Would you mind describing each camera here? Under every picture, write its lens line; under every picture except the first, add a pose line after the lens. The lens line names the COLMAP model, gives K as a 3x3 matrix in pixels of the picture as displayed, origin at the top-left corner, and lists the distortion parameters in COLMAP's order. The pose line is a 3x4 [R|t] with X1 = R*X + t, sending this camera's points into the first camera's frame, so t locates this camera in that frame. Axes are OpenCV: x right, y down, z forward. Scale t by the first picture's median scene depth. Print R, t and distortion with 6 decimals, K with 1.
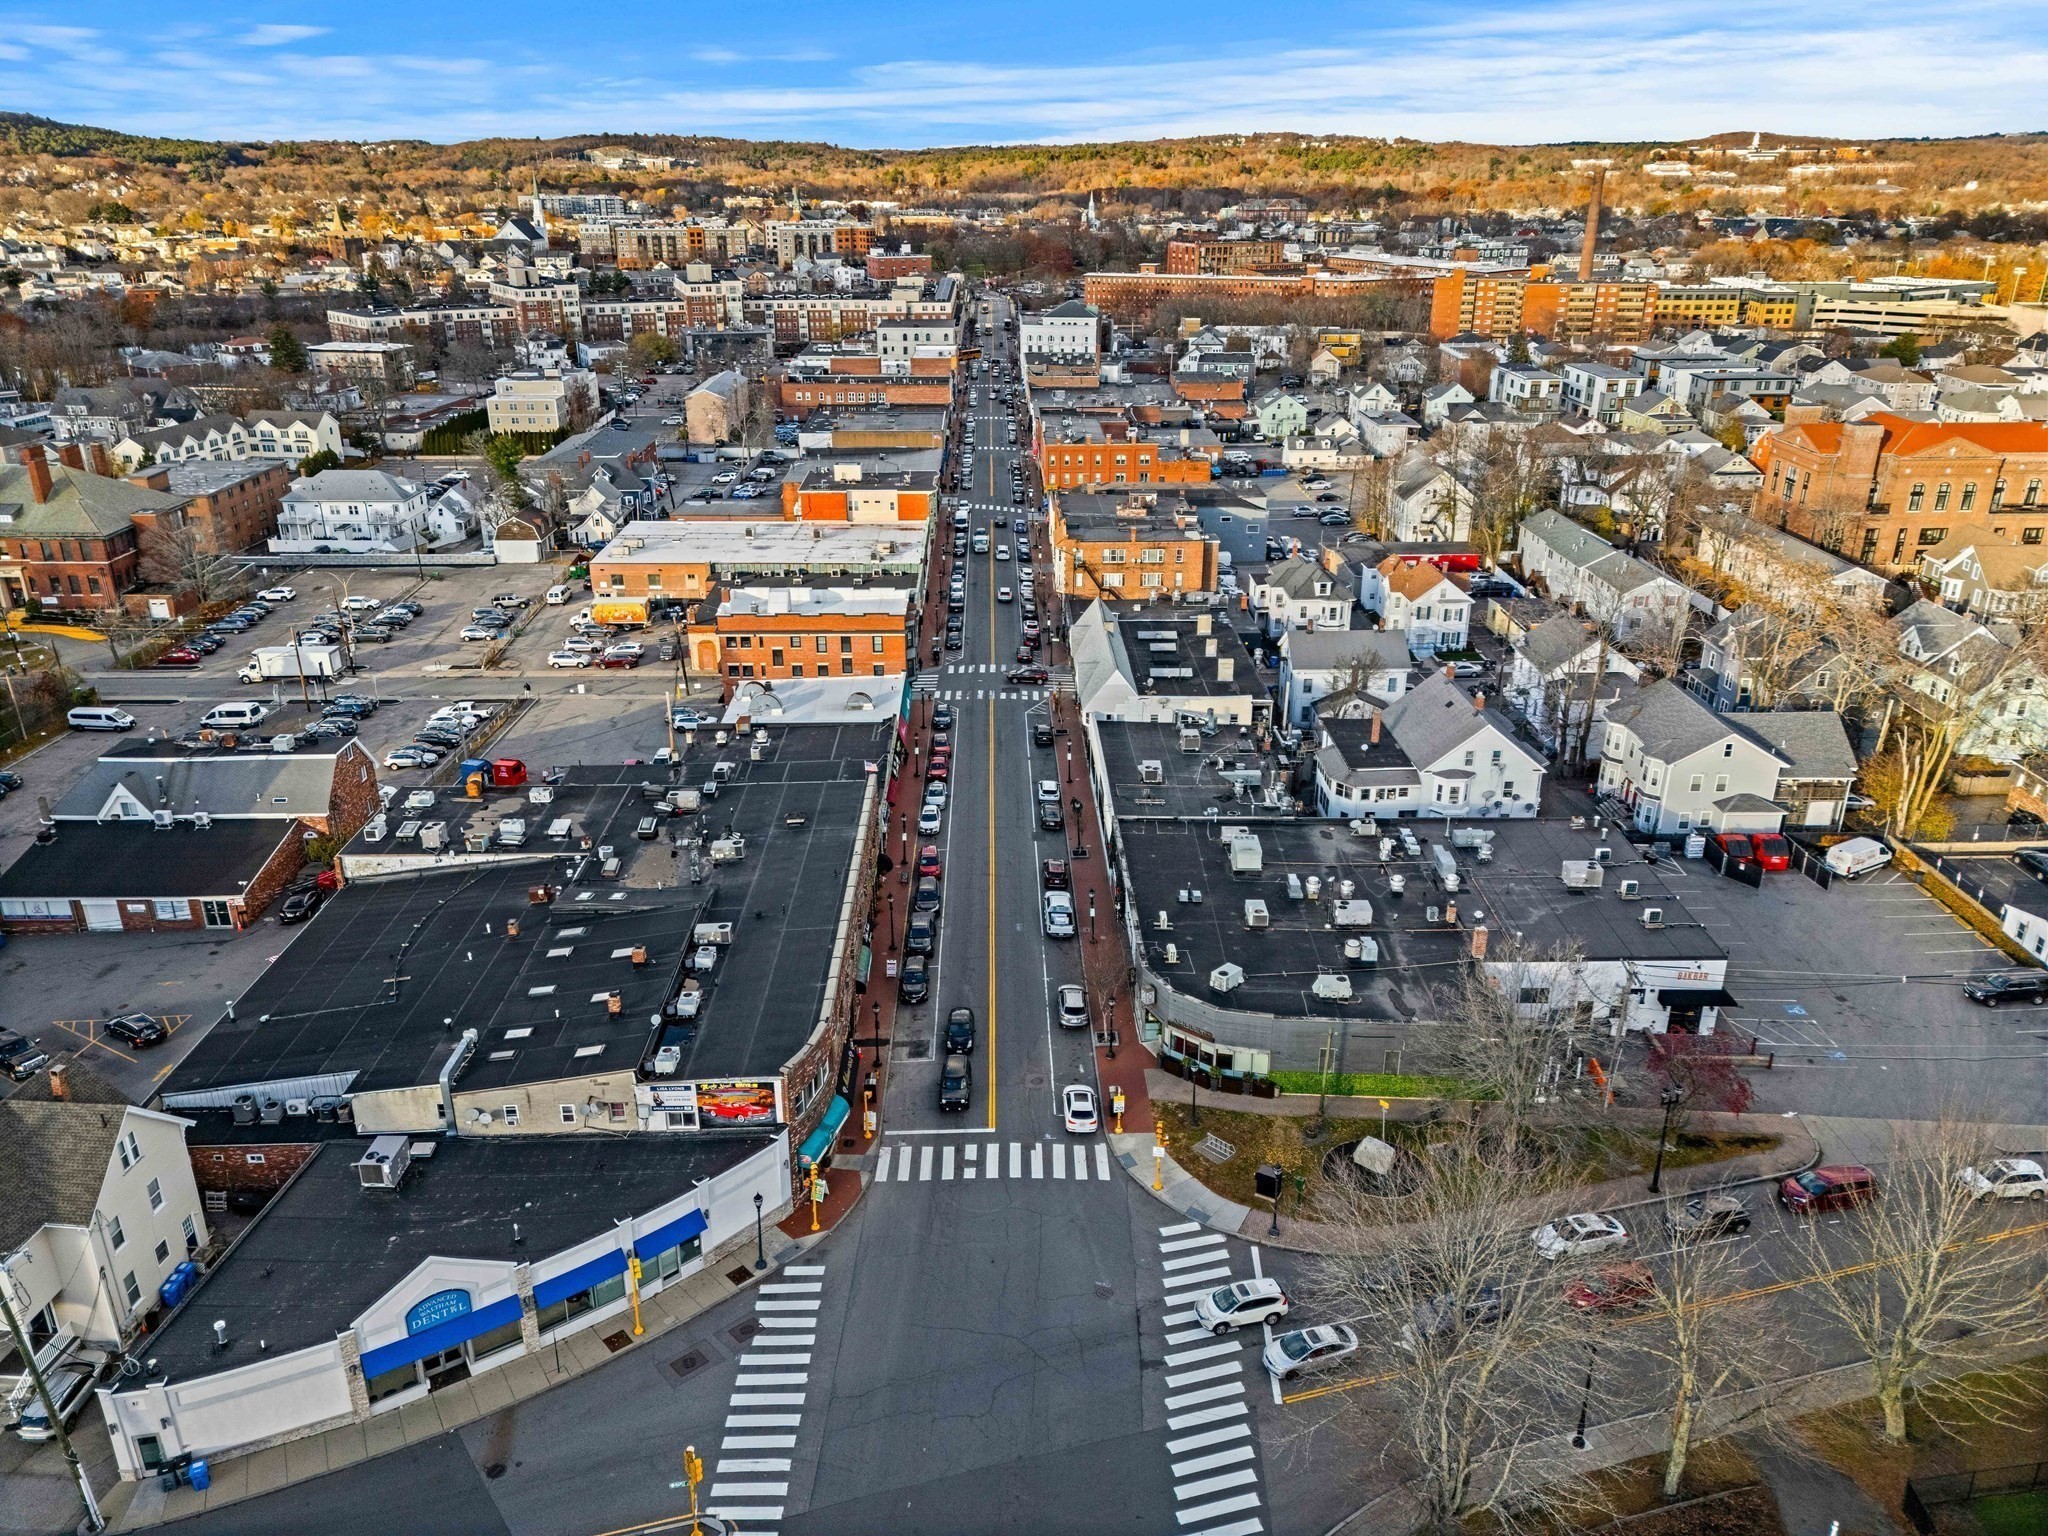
lens RADIAL K [[1495.6, 0, 1024.0], [0, 1495.6, 768.0], [0, 0, 1]] dist [0.084583, -0.080624]
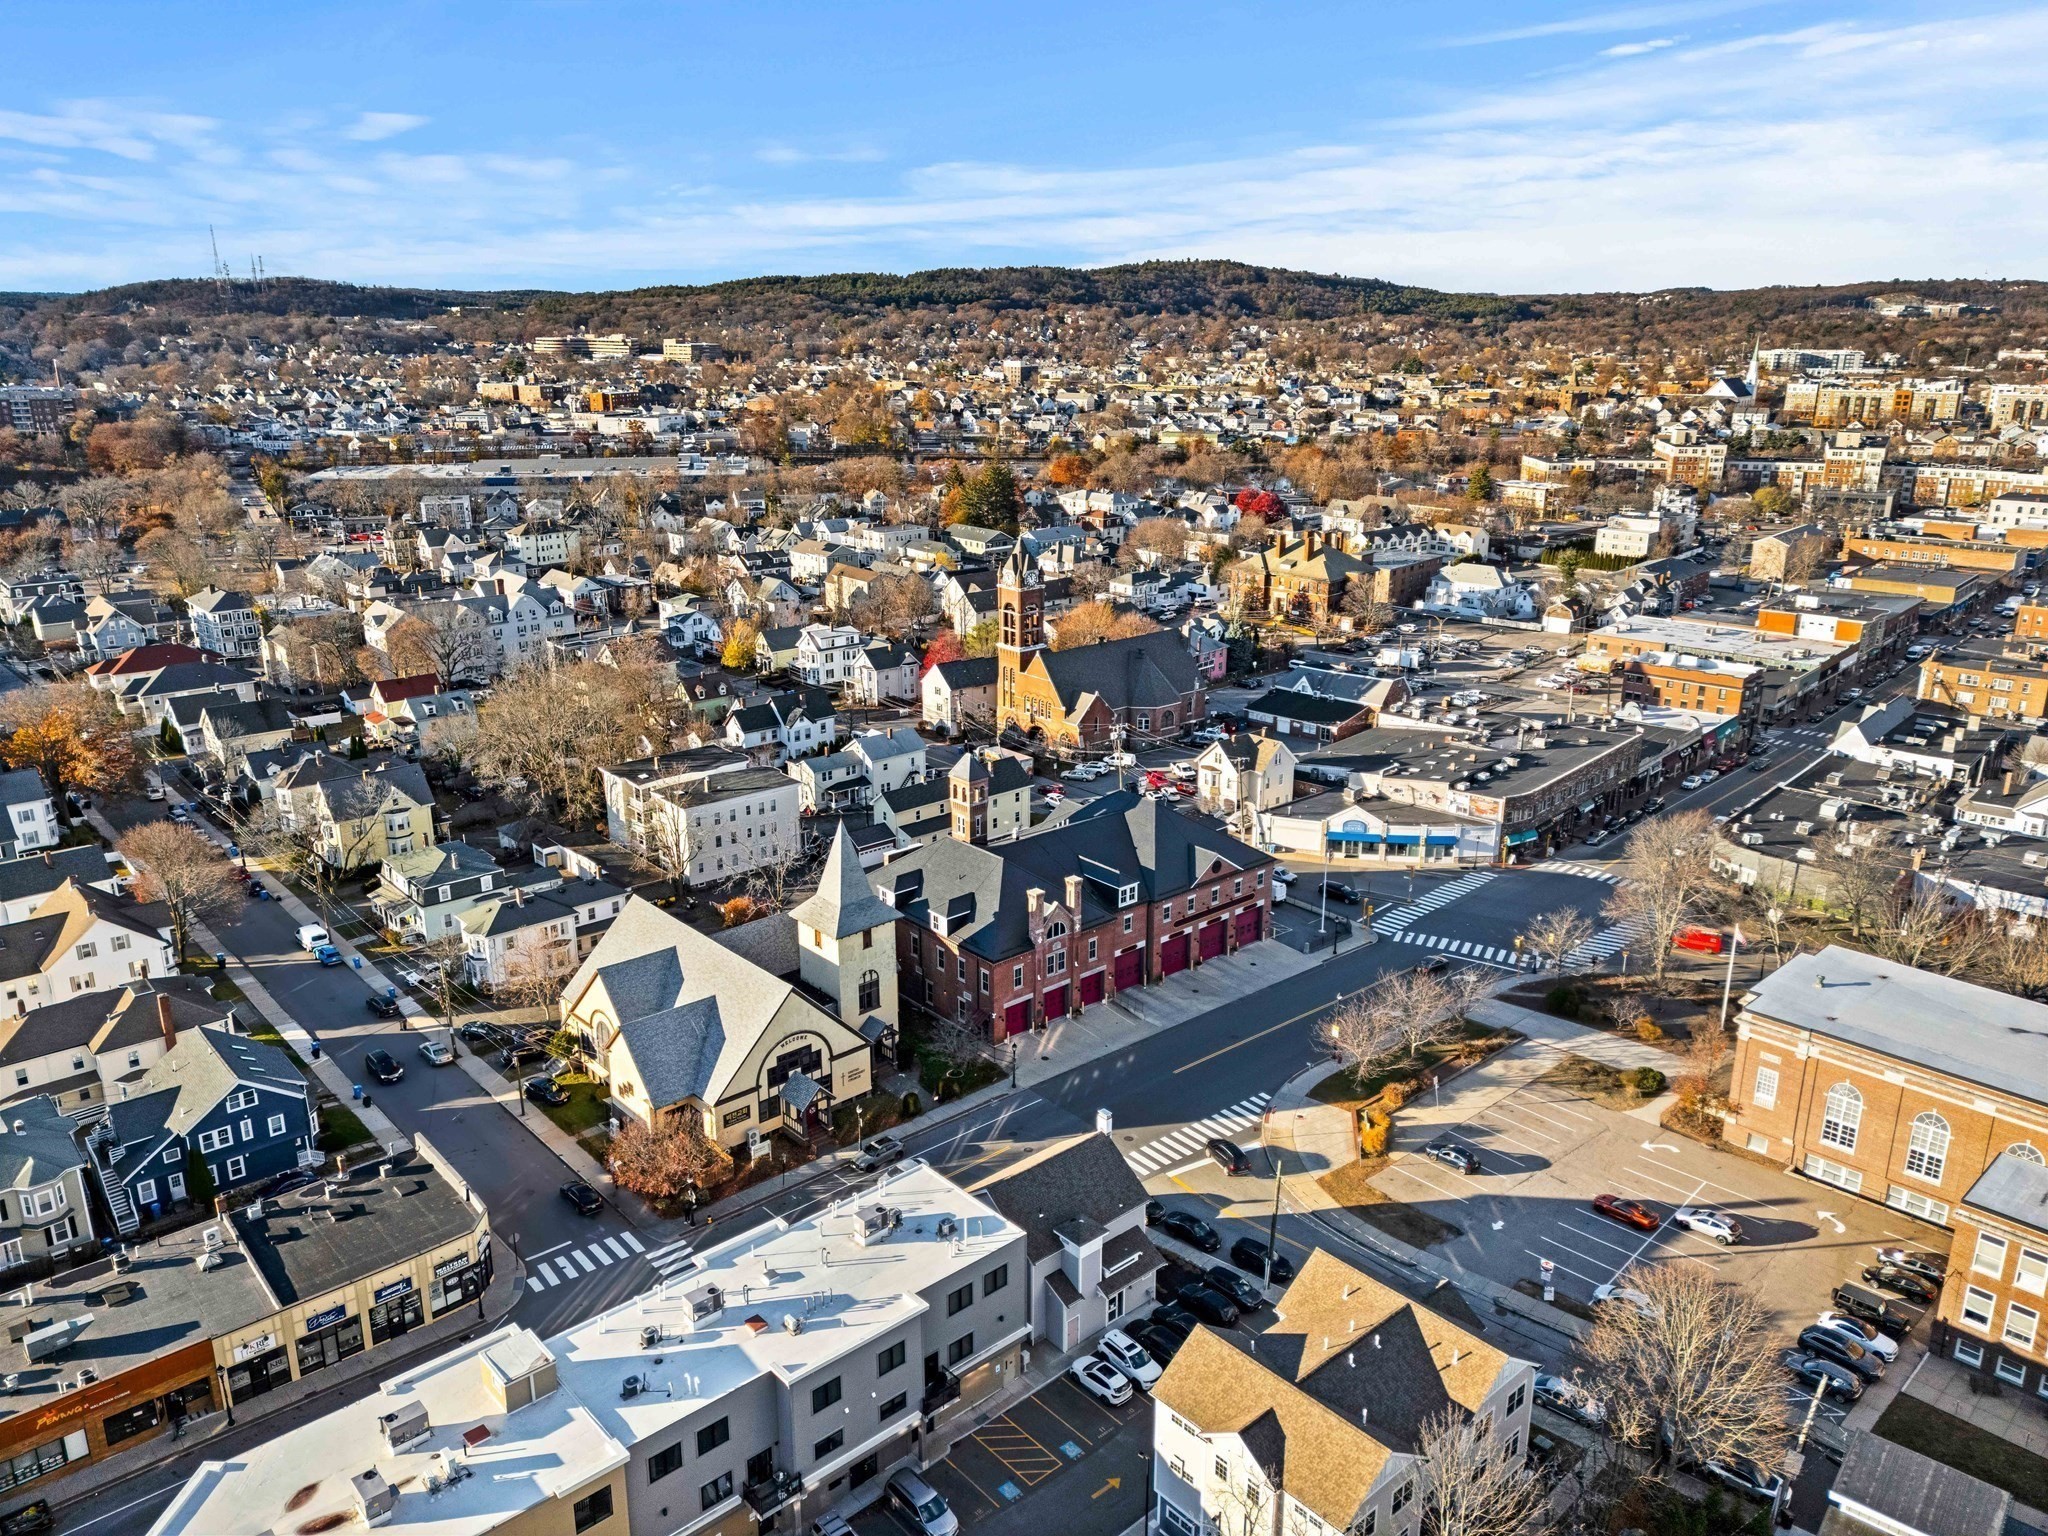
lens RADIAL K [[1495.6, 0, 1024.0], [0, 1495.6, 768.0], [0, 0, 1]] dist [0.084583, -0.080624]
pose [[0.726216, 0.204578, -0.656322, 0.297875], [-0.257489, 0.966145, 0.016242, 0.107713], [0.637424, 0.157200, 0.754306, -0.462387]]
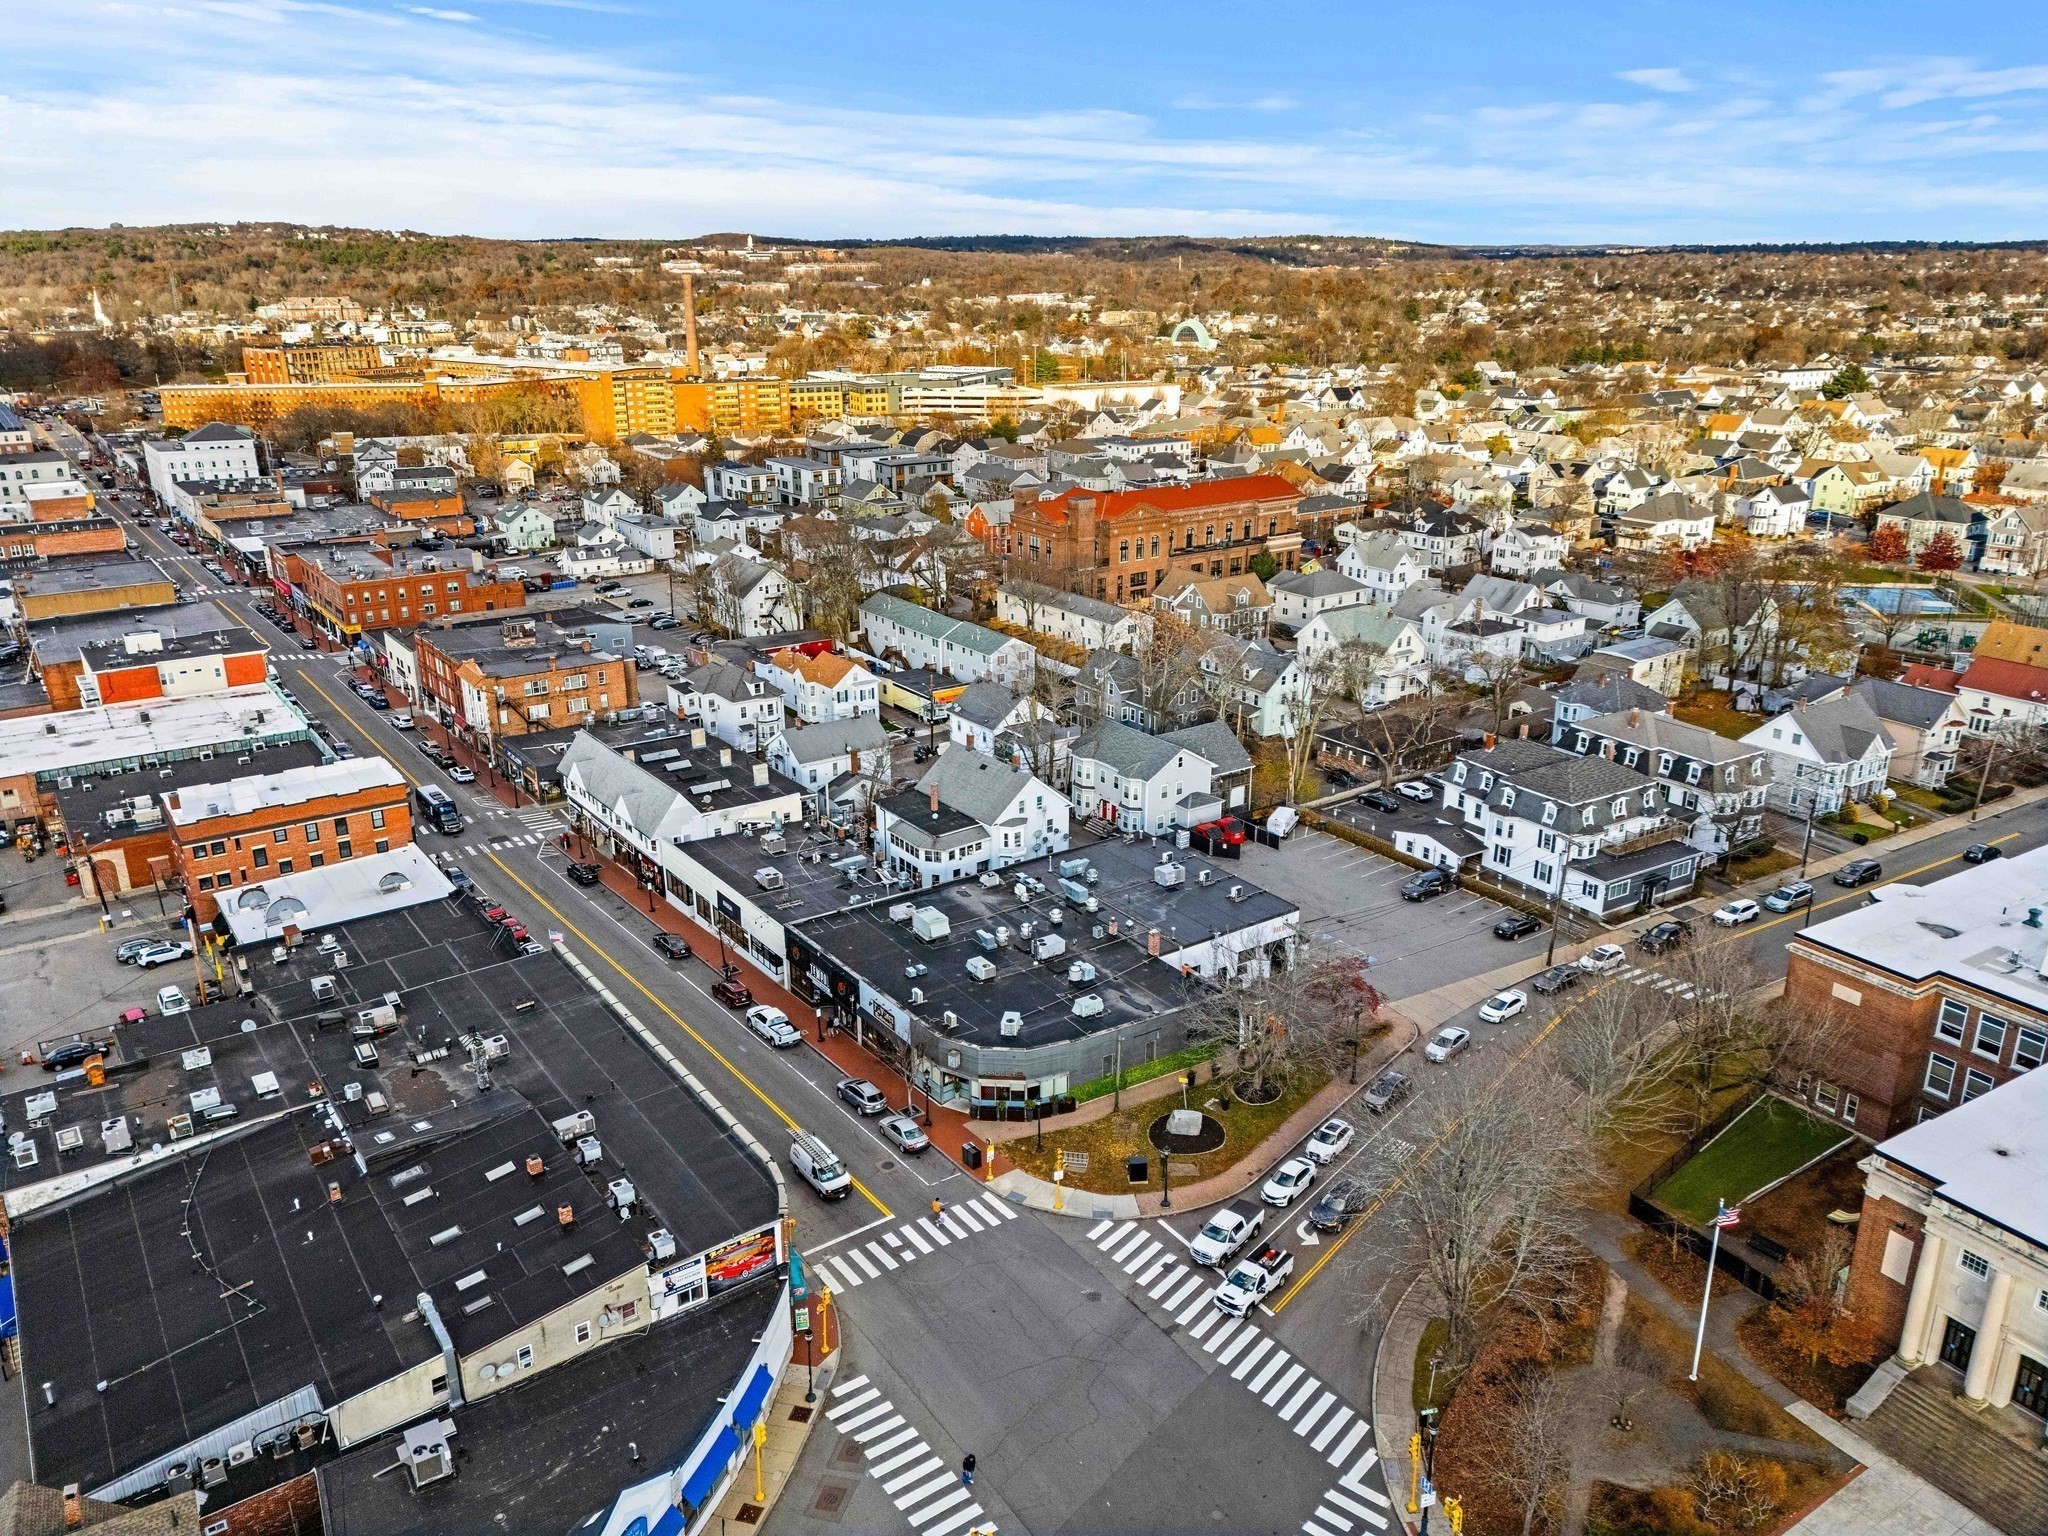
lens RADIAL K [[1495.6, 0, 1024.0], [0, 1495.6, 768.0], [0, 0, 1]] dist [0.084583, -0.080624]
pose [[0.824732, -0.184595, 0.534549, -0.178725], [0.212644, 0.977085, 0.009337, -0.025532], [-0.524023, 0.105968, 0.845086, -0.003692]]
